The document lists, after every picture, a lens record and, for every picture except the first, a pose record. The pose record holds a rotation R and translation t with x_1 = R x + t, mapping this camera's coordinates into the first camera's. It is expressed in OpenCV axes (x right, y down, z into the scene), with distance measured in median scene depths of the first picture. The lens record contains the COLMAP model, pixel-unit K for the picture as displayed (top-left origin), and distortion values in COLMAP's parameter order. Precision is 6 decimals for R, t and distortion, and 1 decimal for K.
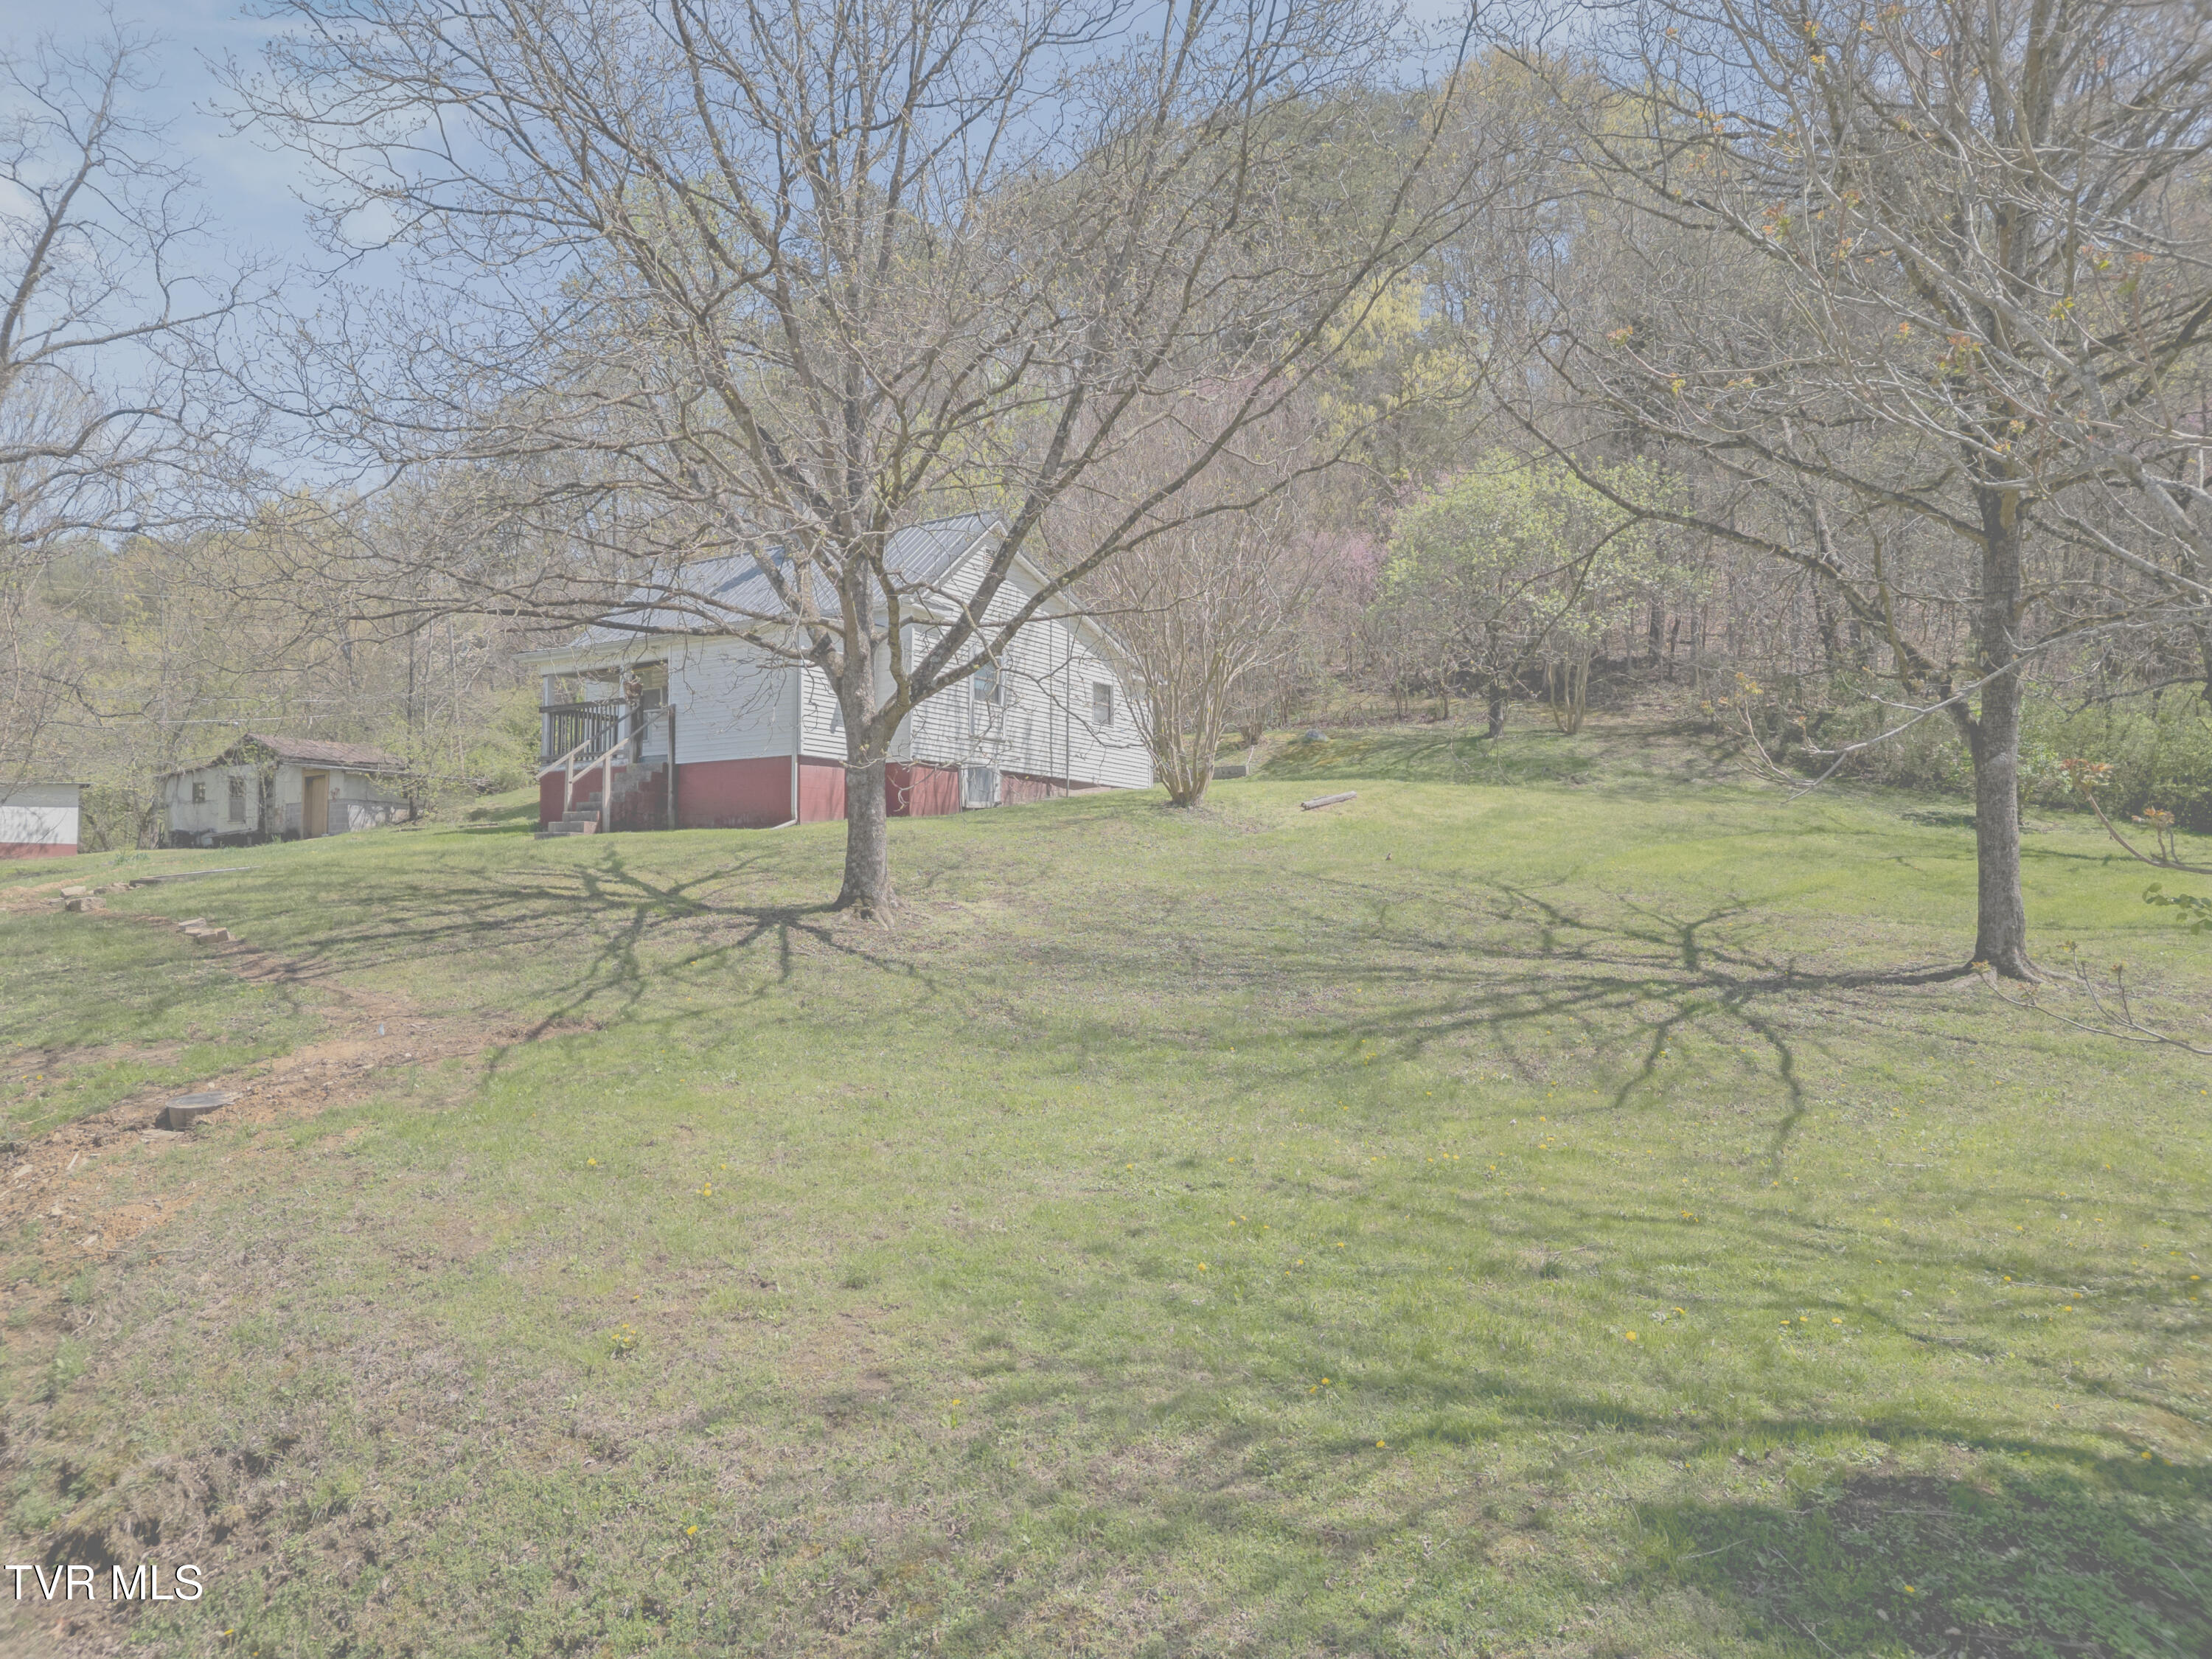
lens RADIAL K [[1526.7, 0, 1106.0], [0, 1526.7, 829.5], [0, 0, 1]] dist [0.086534, -0.069953]
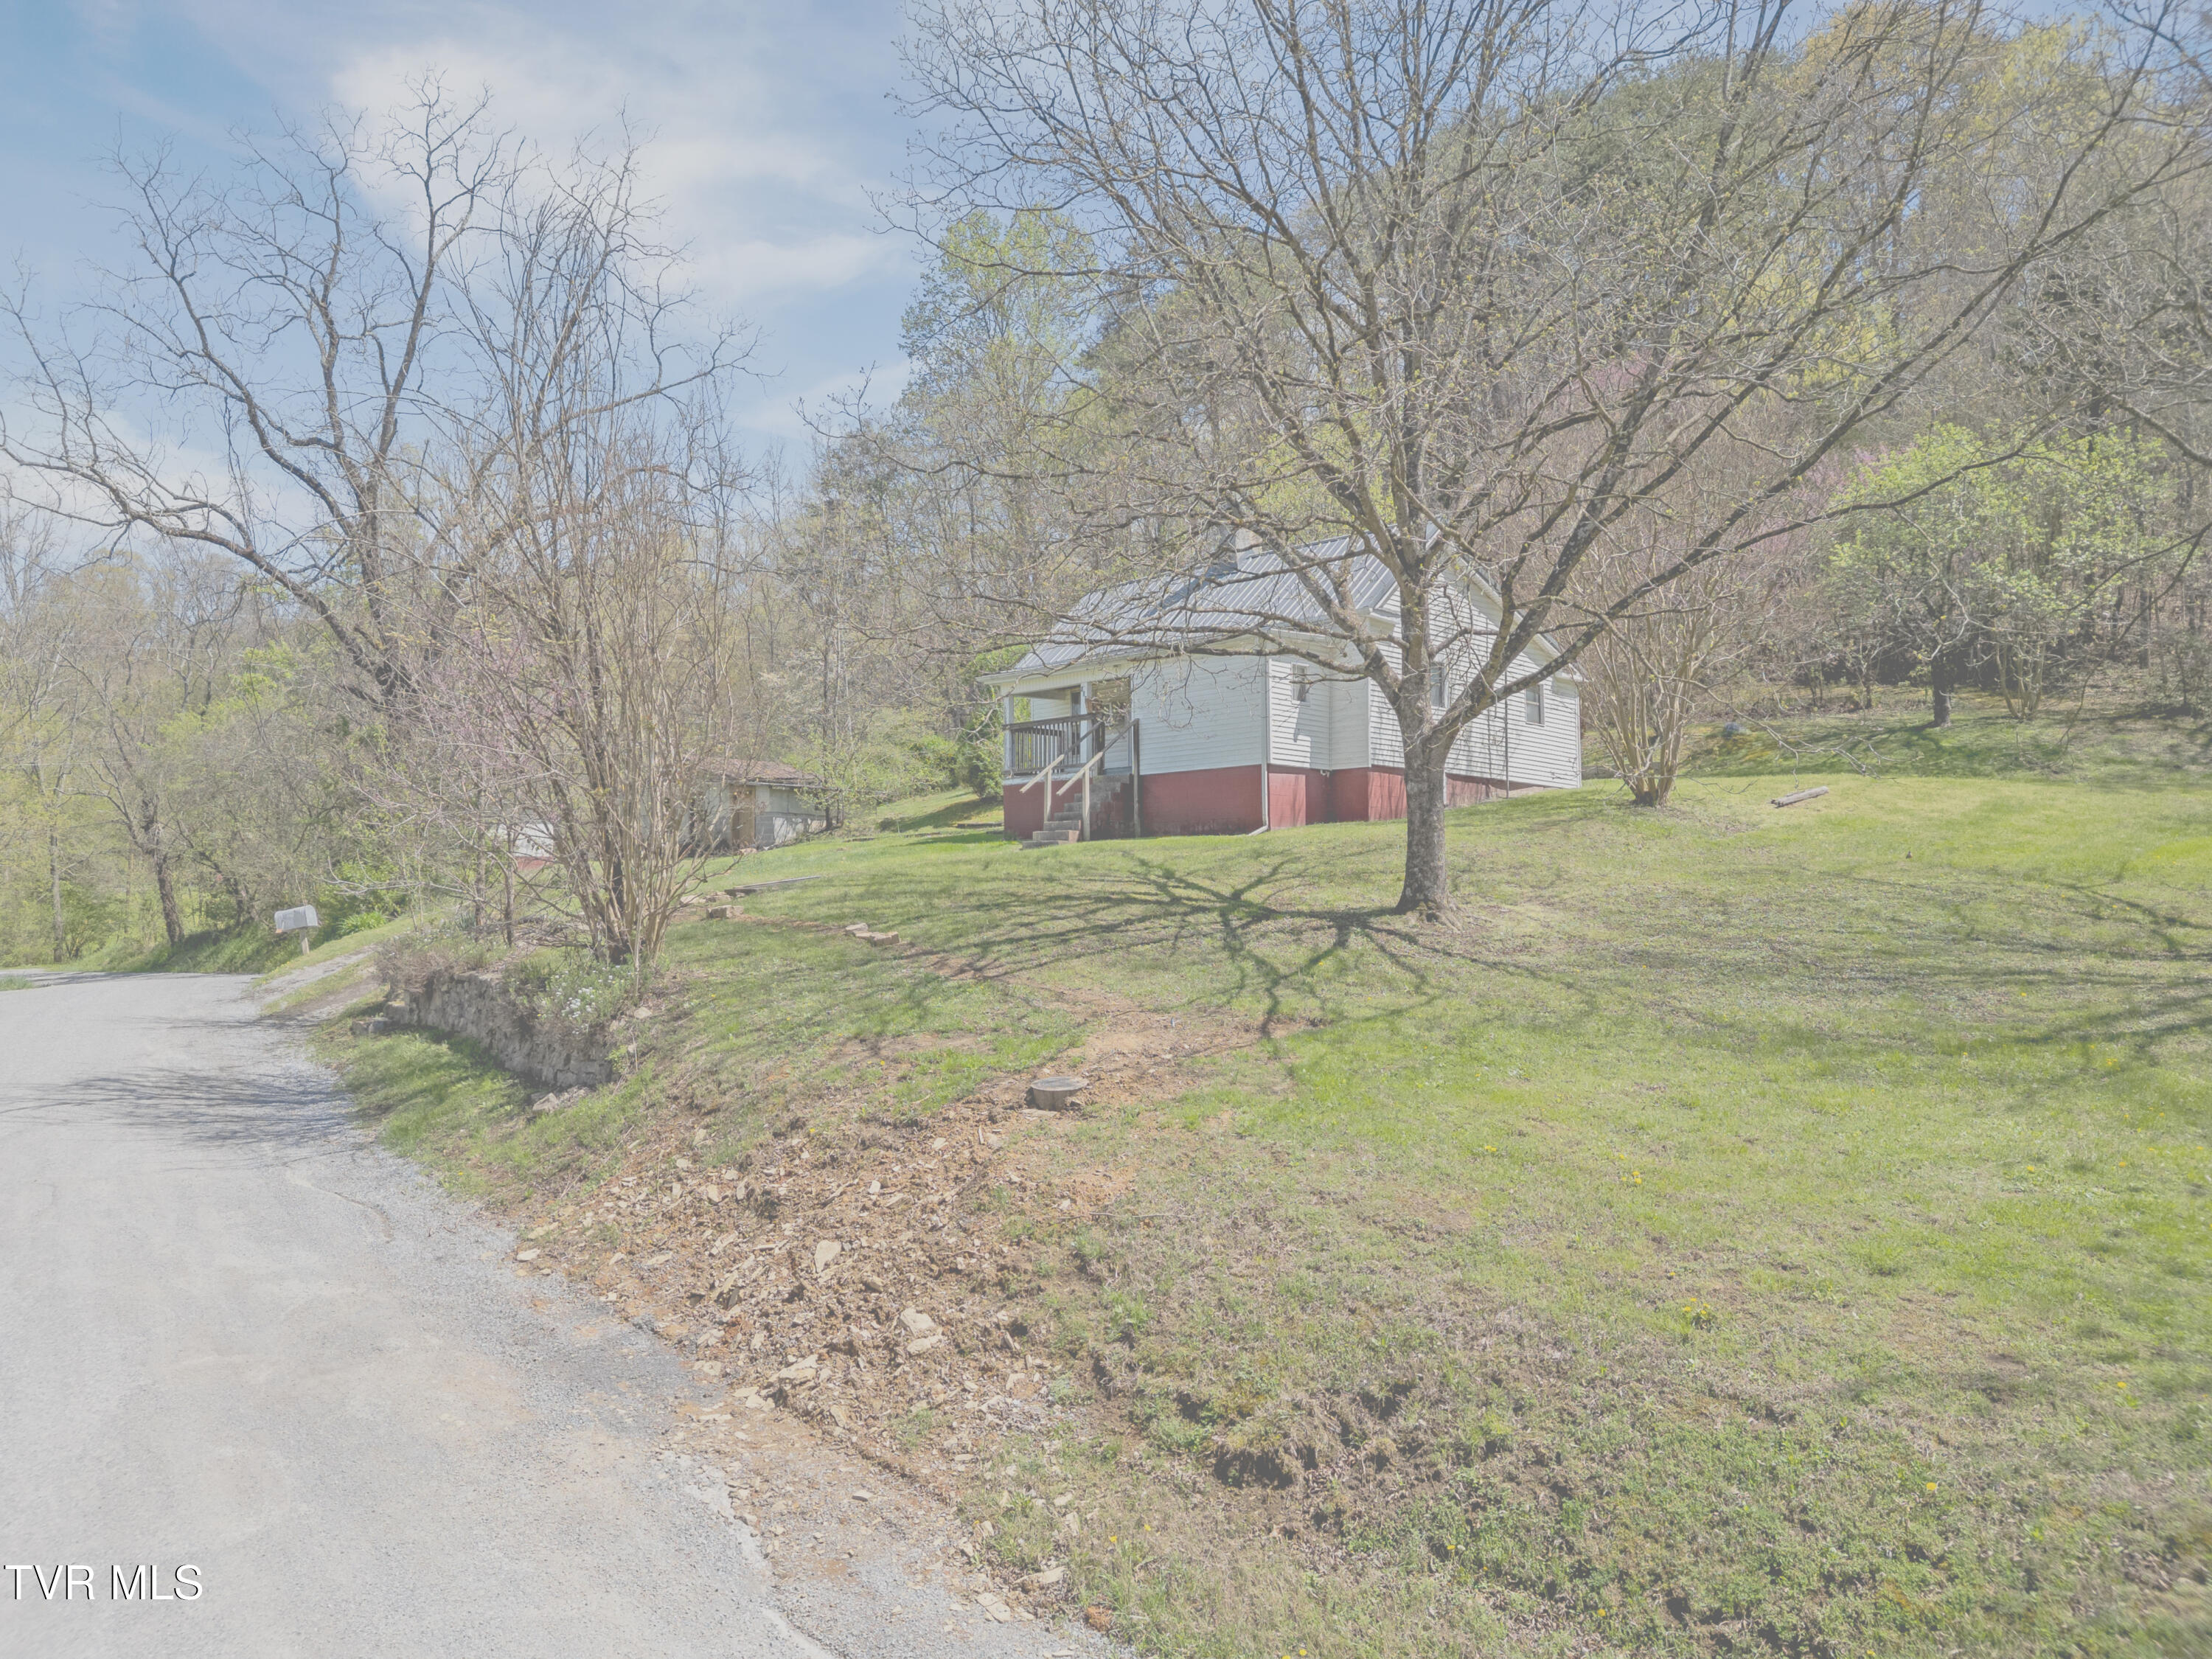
lens RADIAL K [[1519.0, 0, 1111.4], [0, 1519.0, 813.2], [0, 0, 1]] dist [0.091330, -0.103080]
pose [[0.986218, -0.017618, -0.164513, -0.123446], [0.015919, 0.999806, -0.011637, -0.004013], [0.164686, 0.008858, 0.986306, -0.033965]]
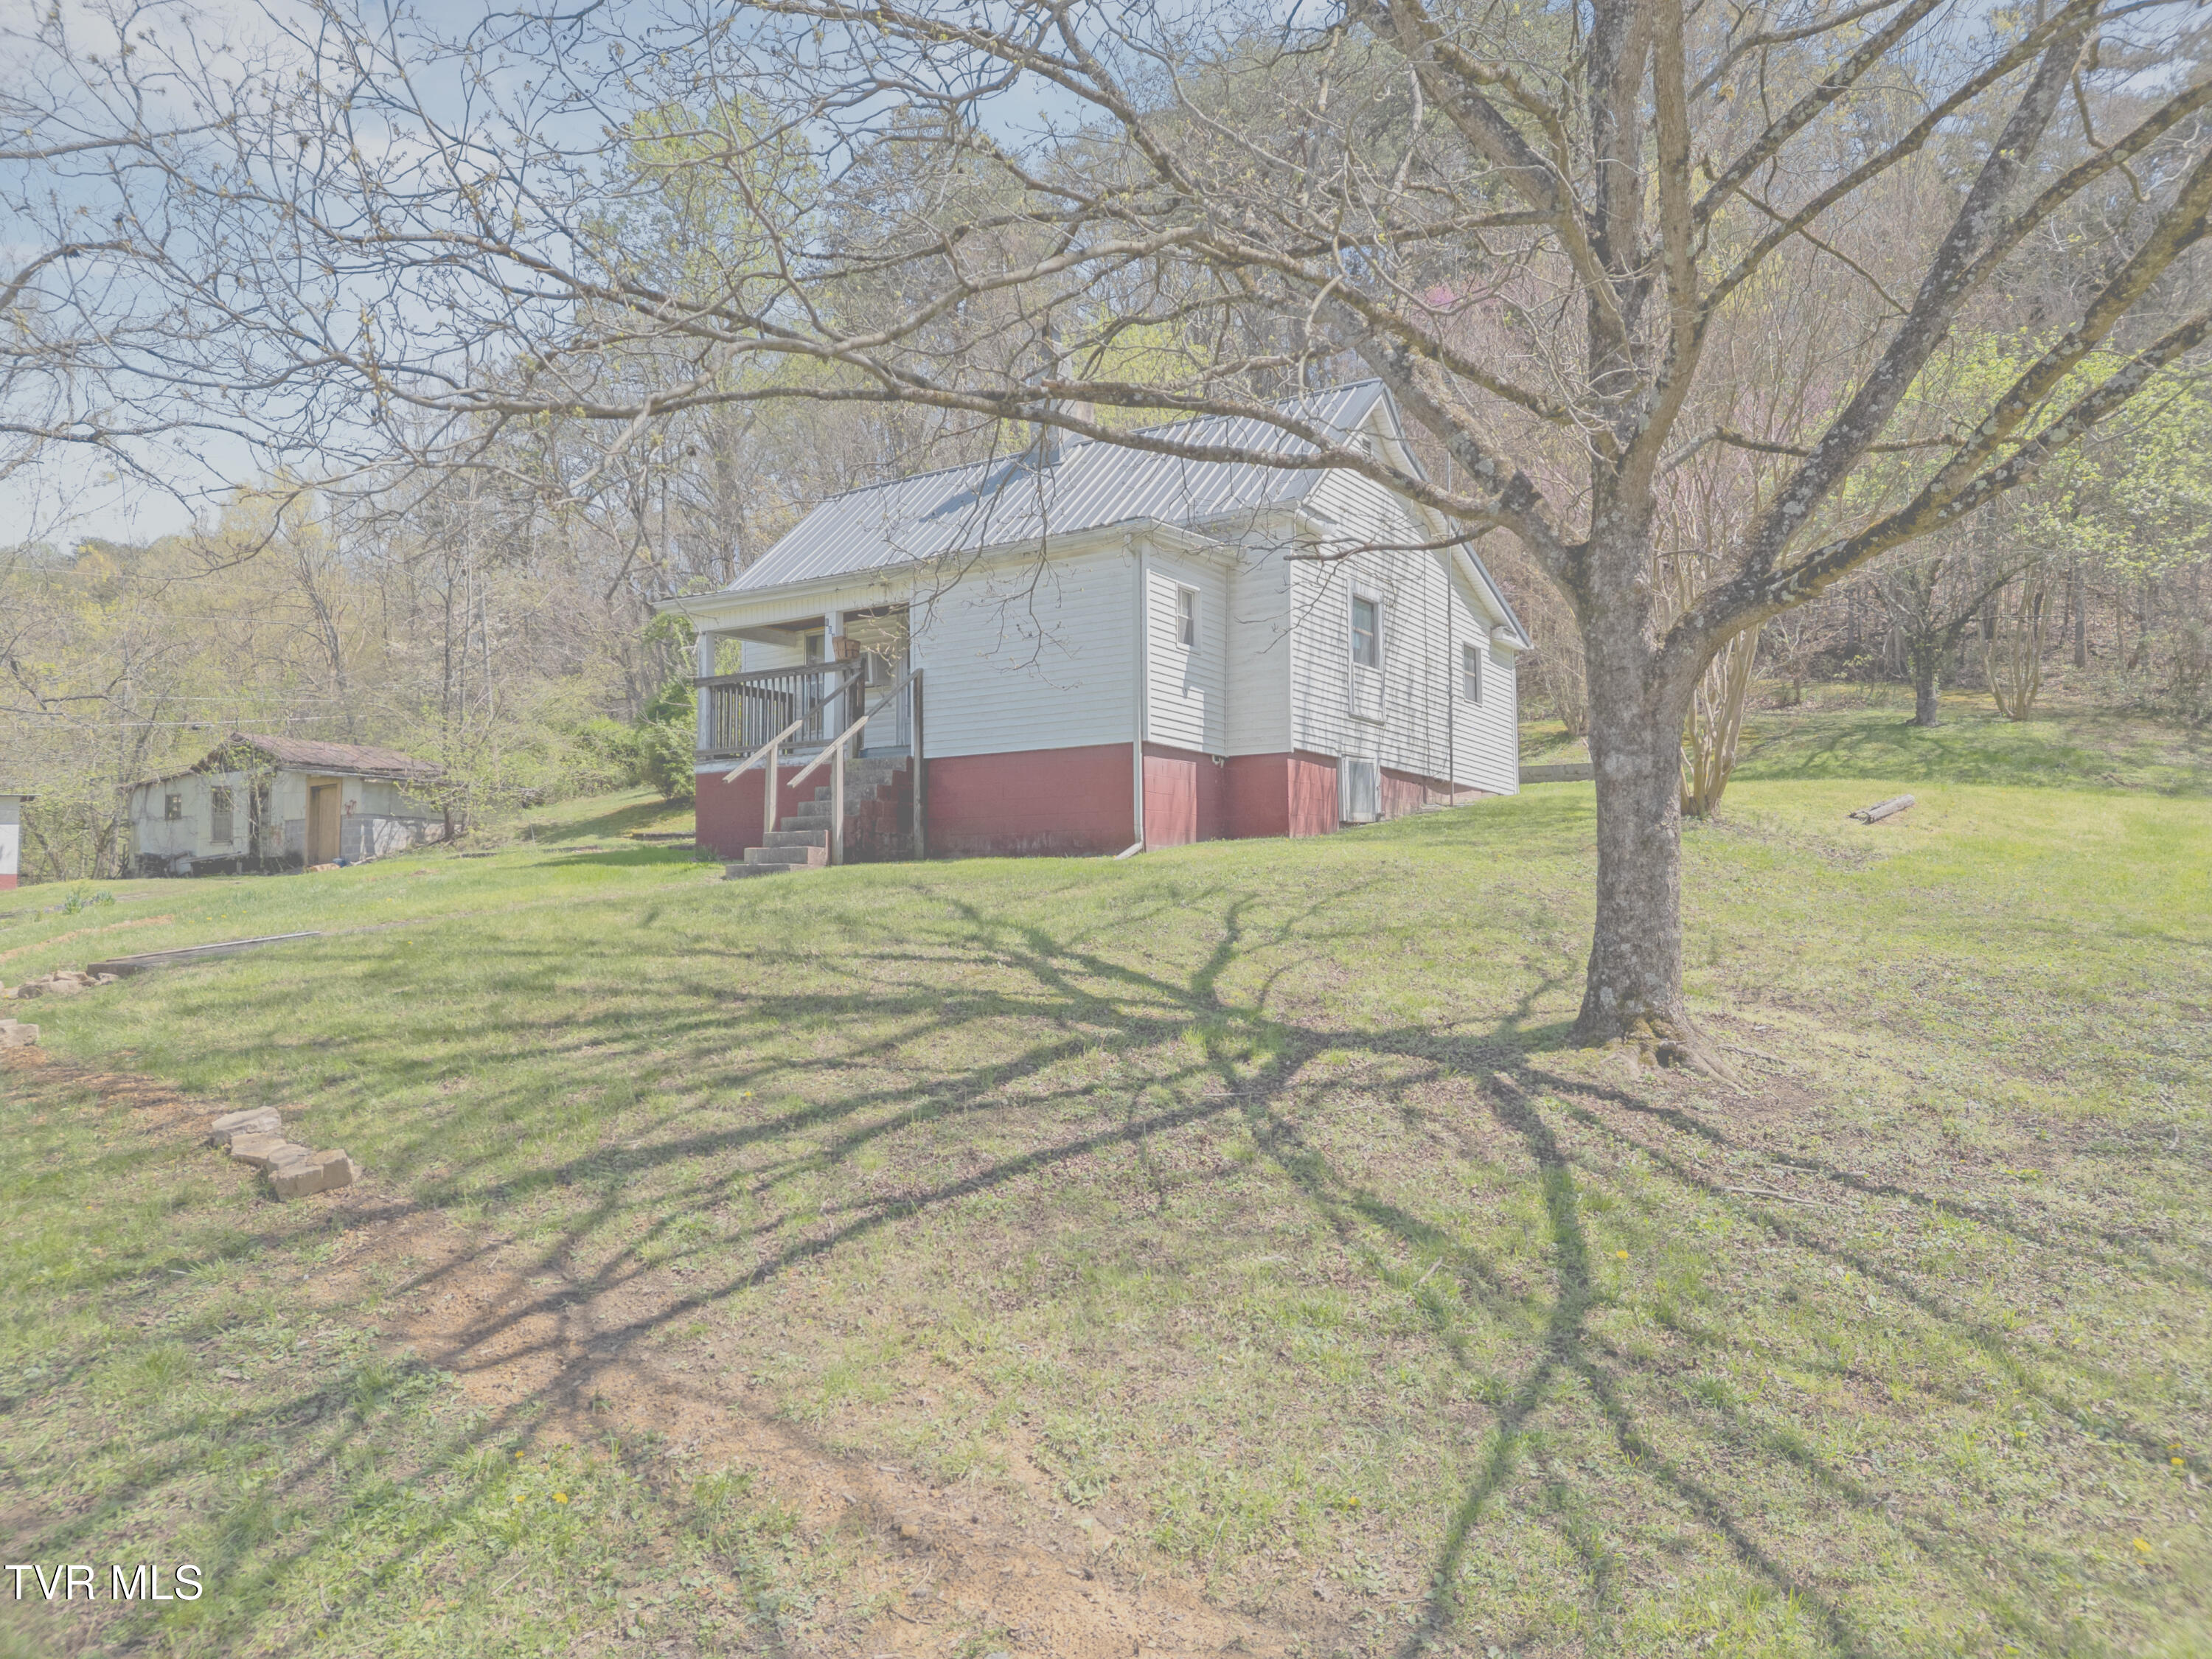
lens RADIAL K [[1519.0, 0, 1111.4], [0, 1519.0, 813.2], [0, 0, 1]] dist [0.091330, -0.103080]
pose [[0.999654, -0.004501, 0.025918, -0.208999], [0.004960, 0.999831, -0.017681, -0.006706], [-0.025834, 0.017803, 0.999508, 0.332819]]
